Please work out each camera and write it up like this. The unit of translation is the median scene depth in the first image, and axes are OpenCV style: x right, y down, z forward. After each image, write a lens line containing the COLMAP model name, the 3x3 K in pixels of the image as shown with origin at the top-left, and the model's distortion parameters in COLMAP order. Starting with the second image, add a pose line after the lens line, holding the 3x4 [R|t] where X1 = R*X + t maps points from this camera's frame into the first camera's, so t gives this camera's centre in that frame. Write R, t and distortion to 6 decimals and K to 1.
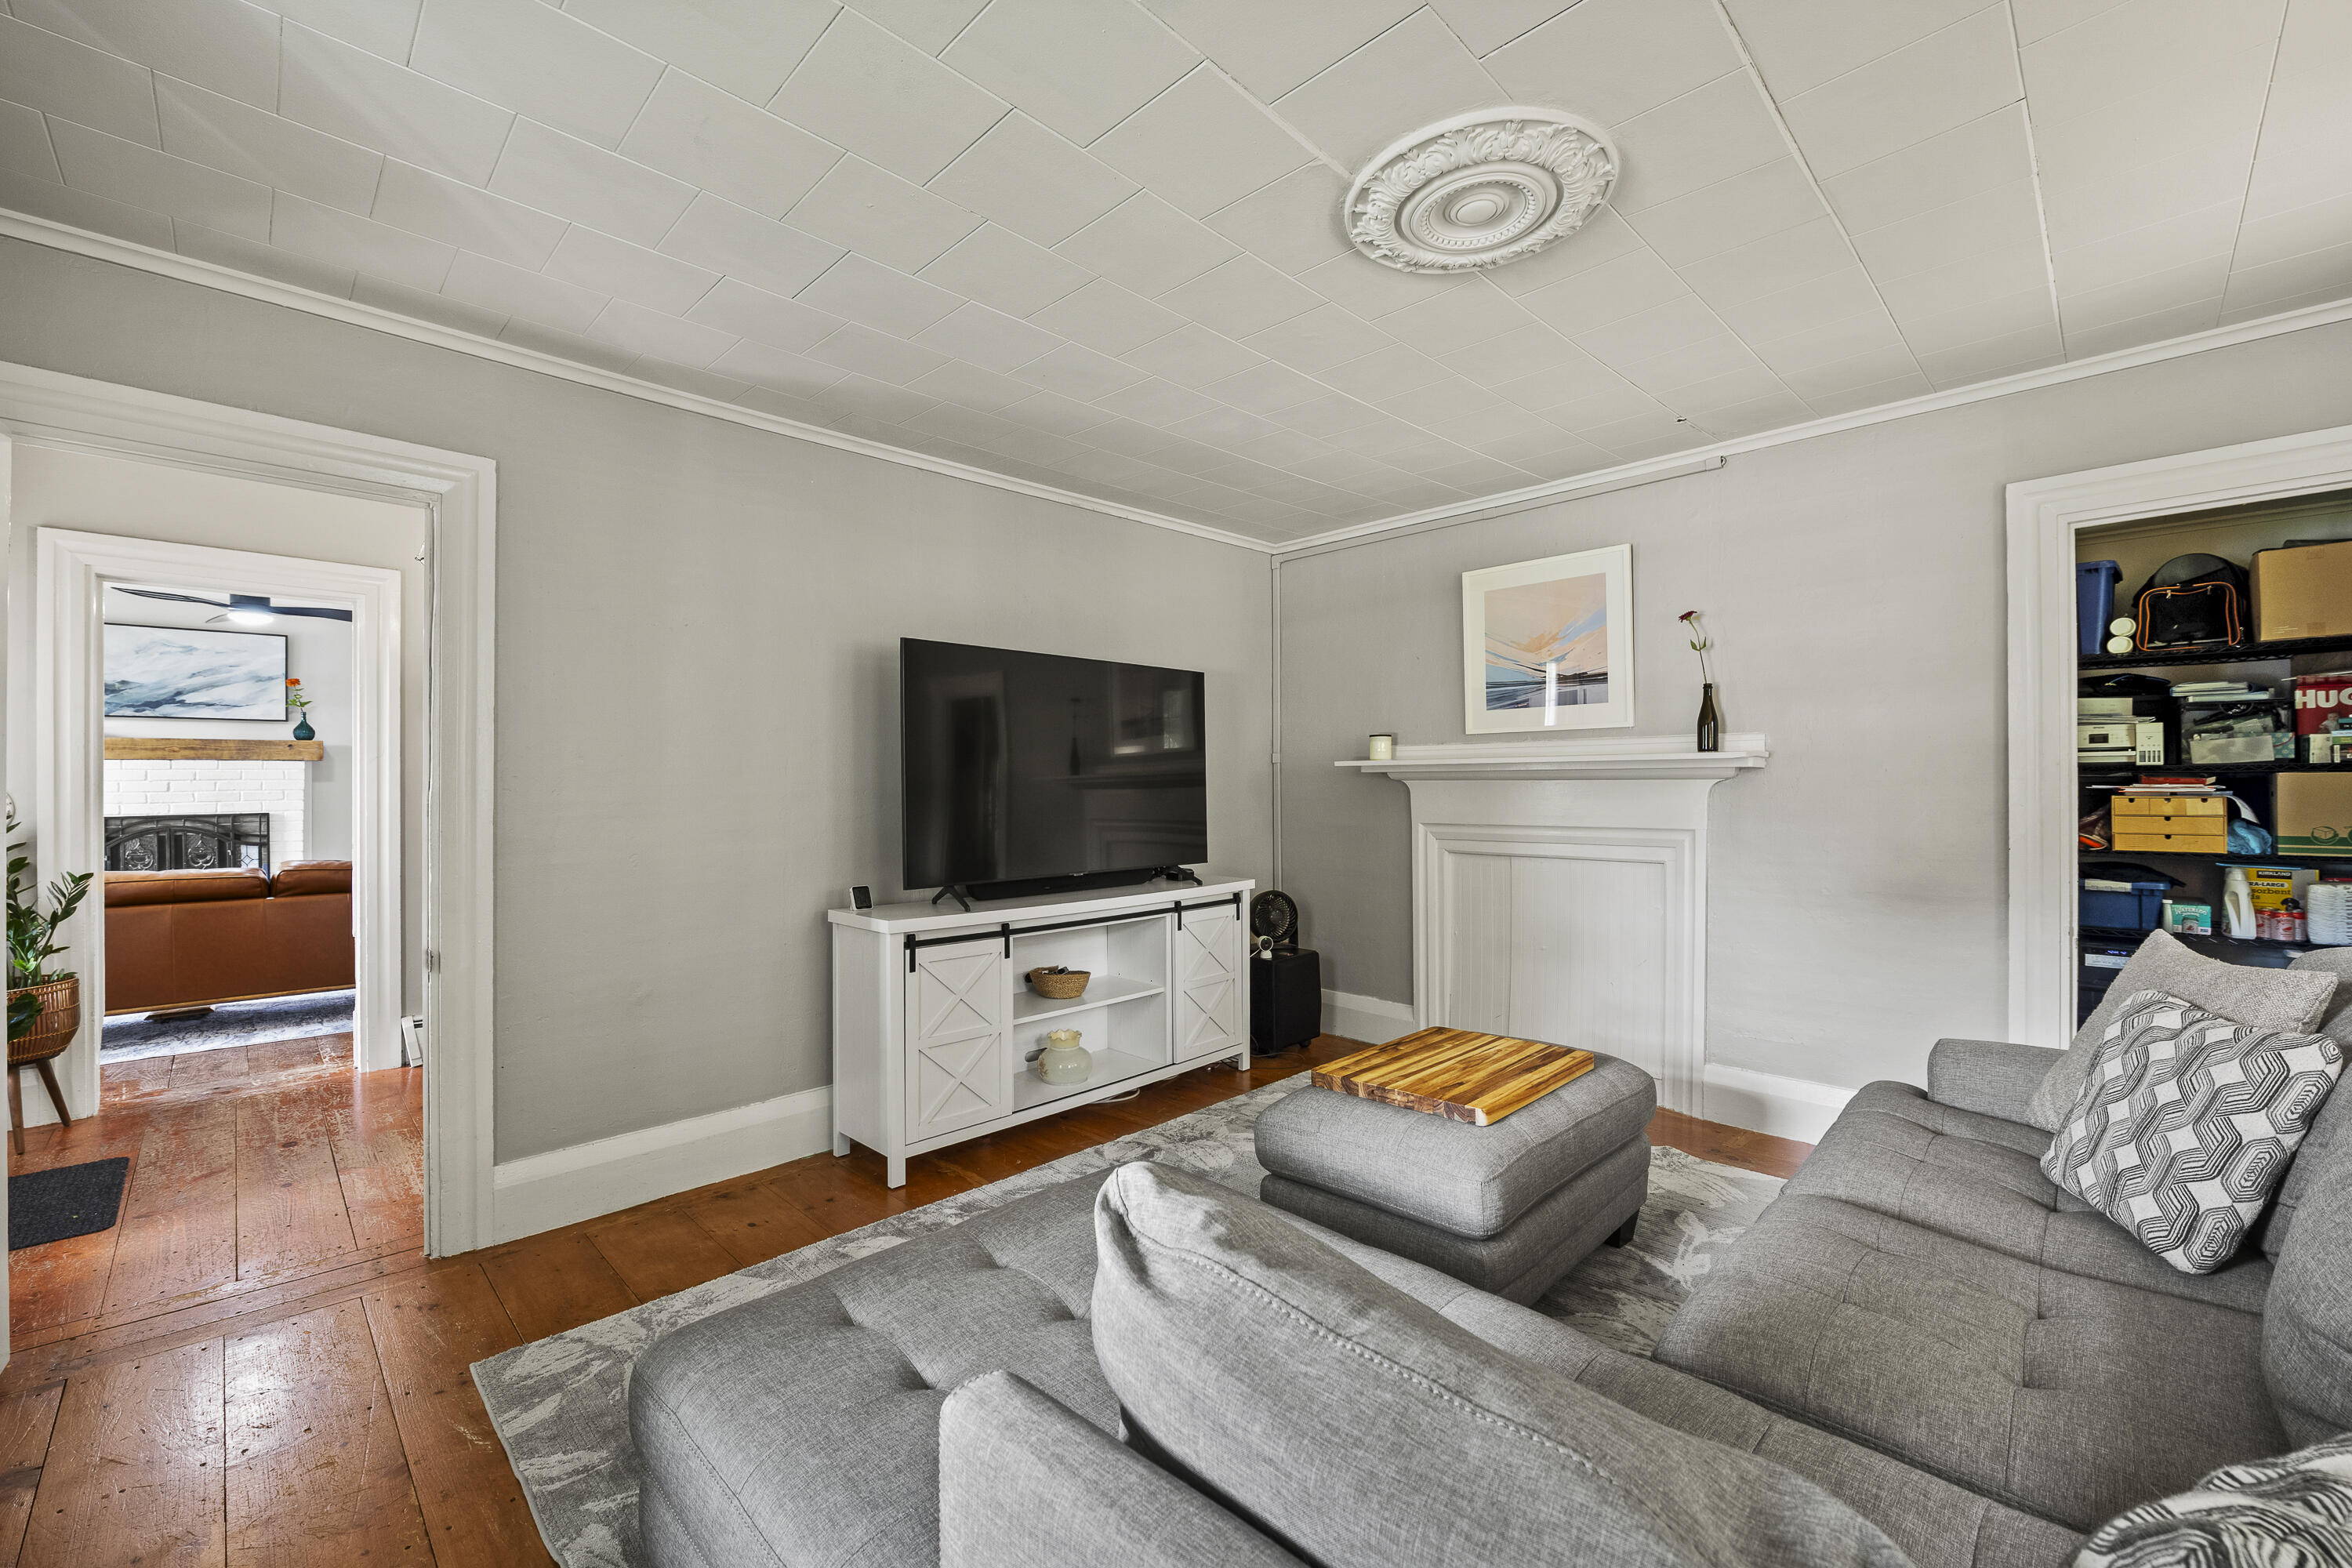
lens RADIAL K [[951.6, 0, 1160.4], [0, 951.6, 781.9], [0, 0, 1]] dist [-0.009806, -0.000544]
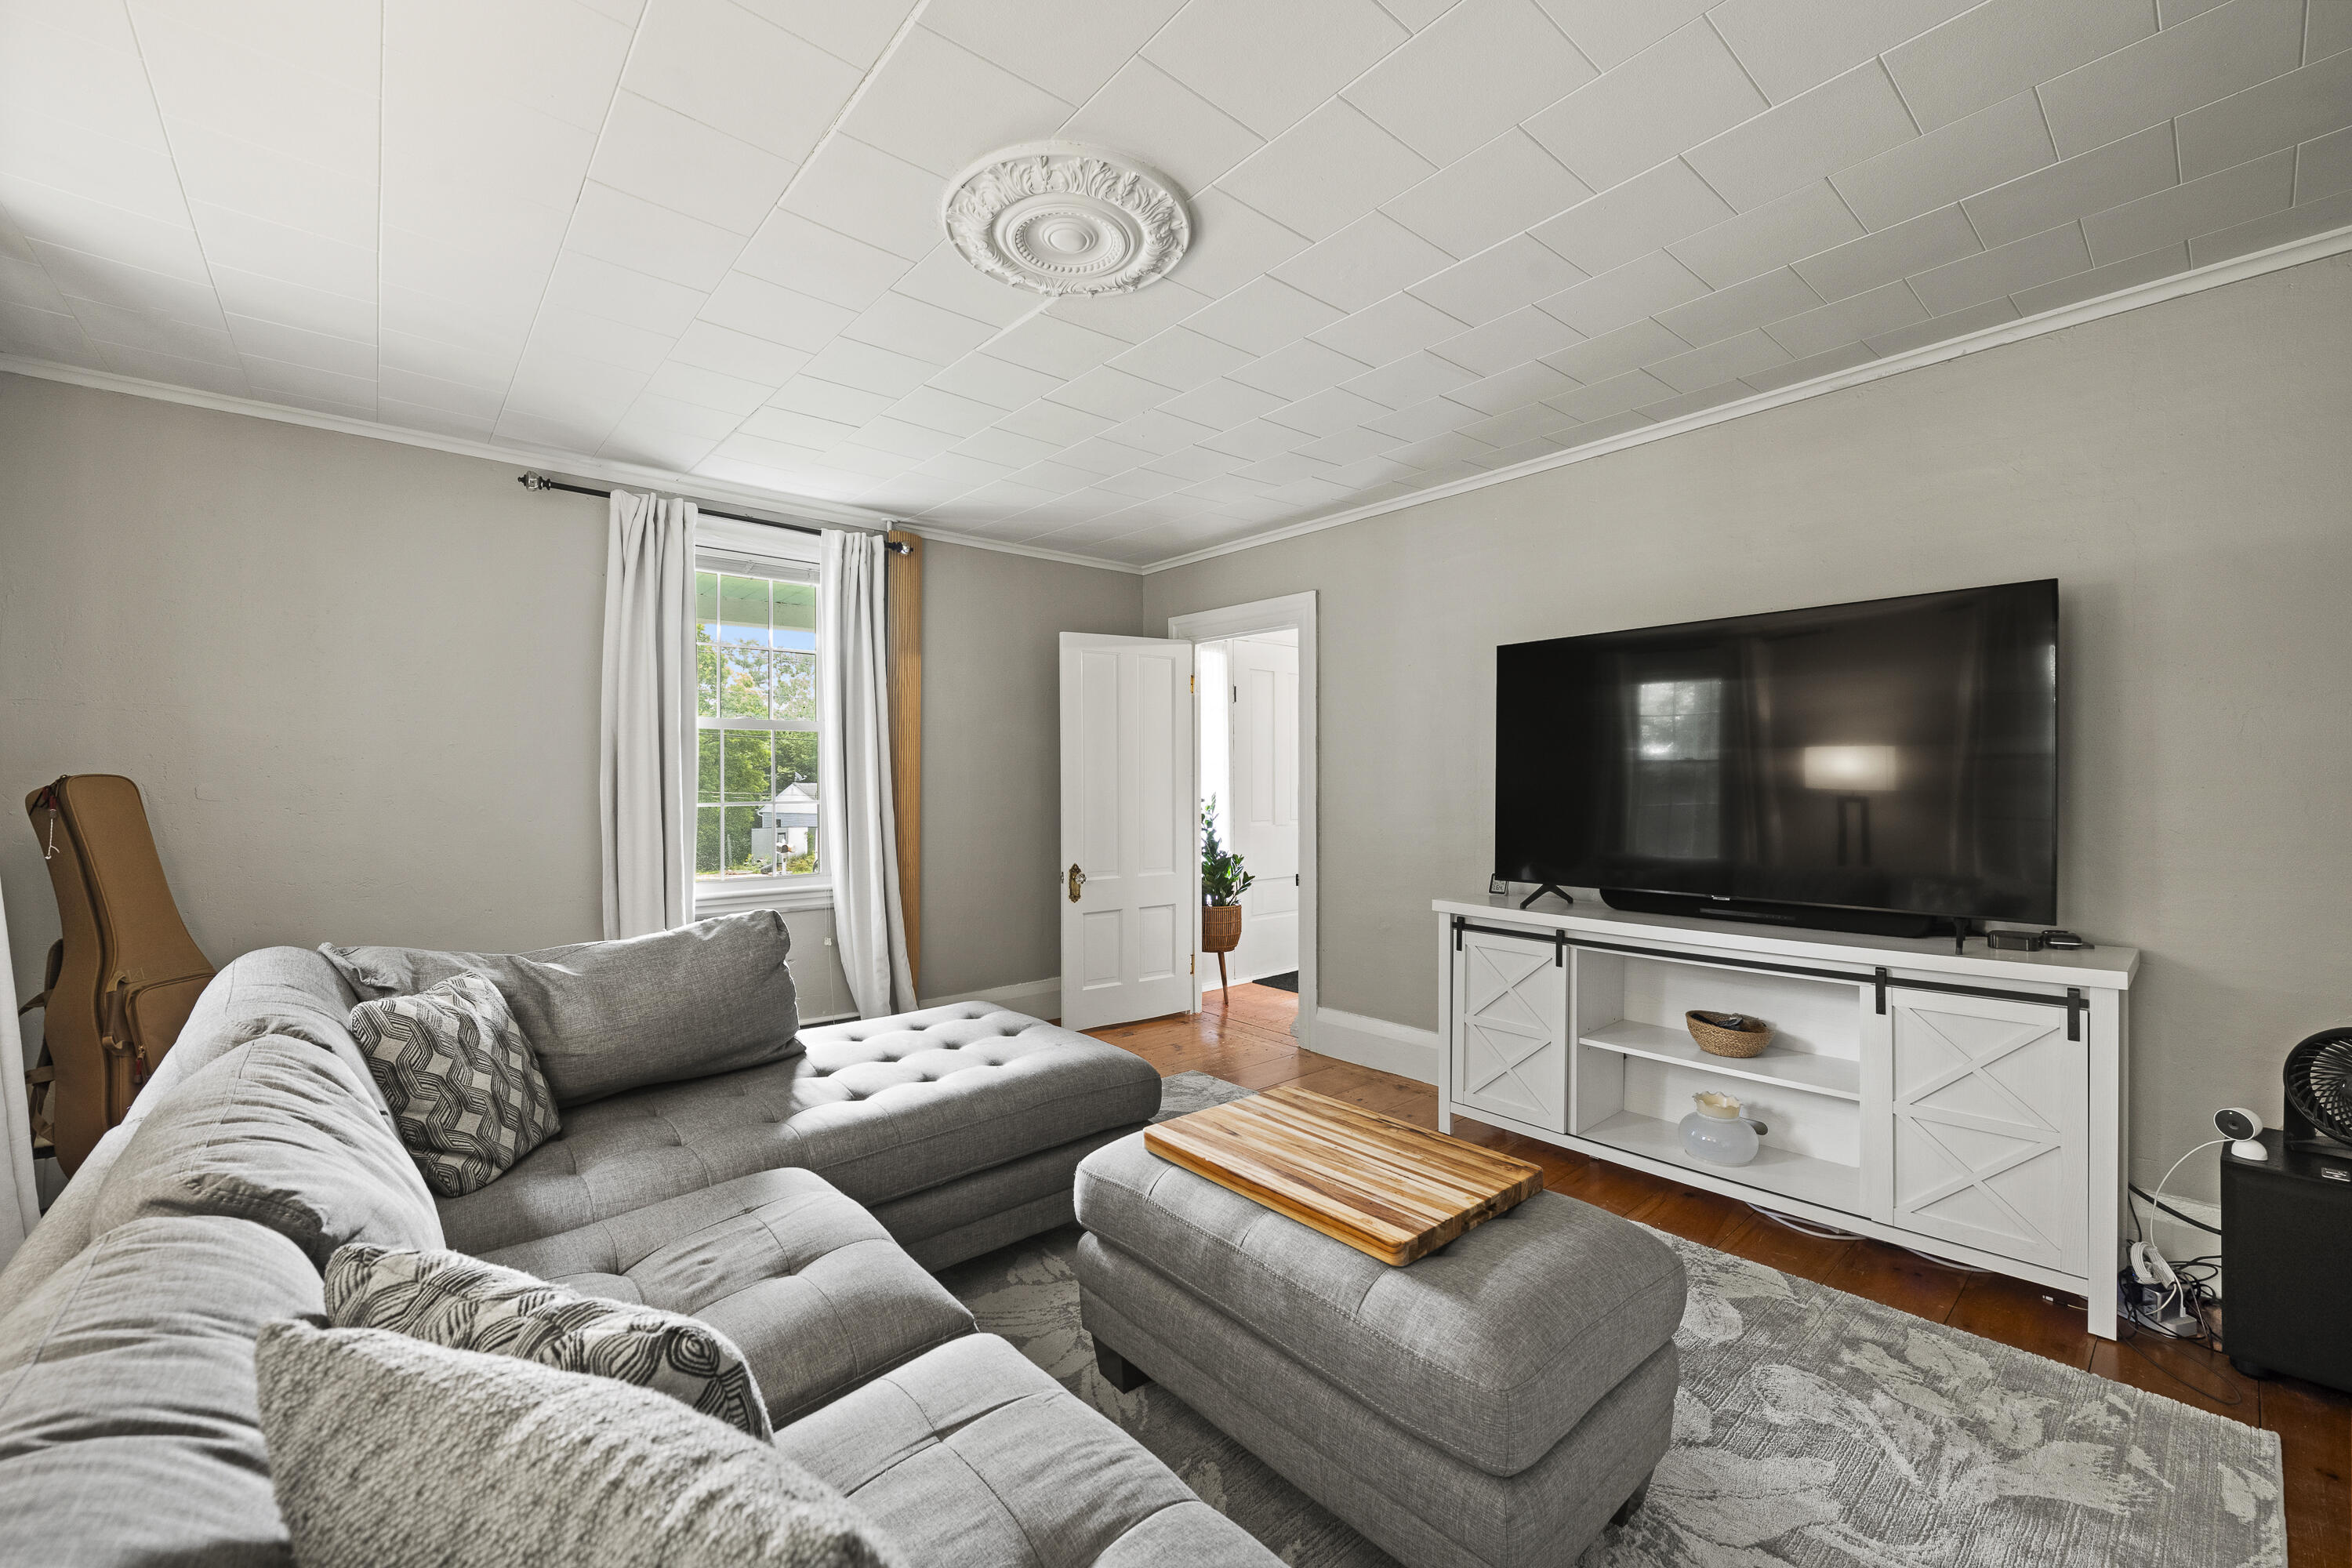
lens RADIAL K [[951.6, 0, 1183.2], [0, 951.6, 784.8], [0, 0, 1]] dist [-0.009806, -0.000544]
pose [[-0.059496, 0.008340, -0.998194, 0.875019], [0.006391, 0.999948, 0.007974, -0.005839], [0.998208, -0.005905, -0.059546, 0.746222]]
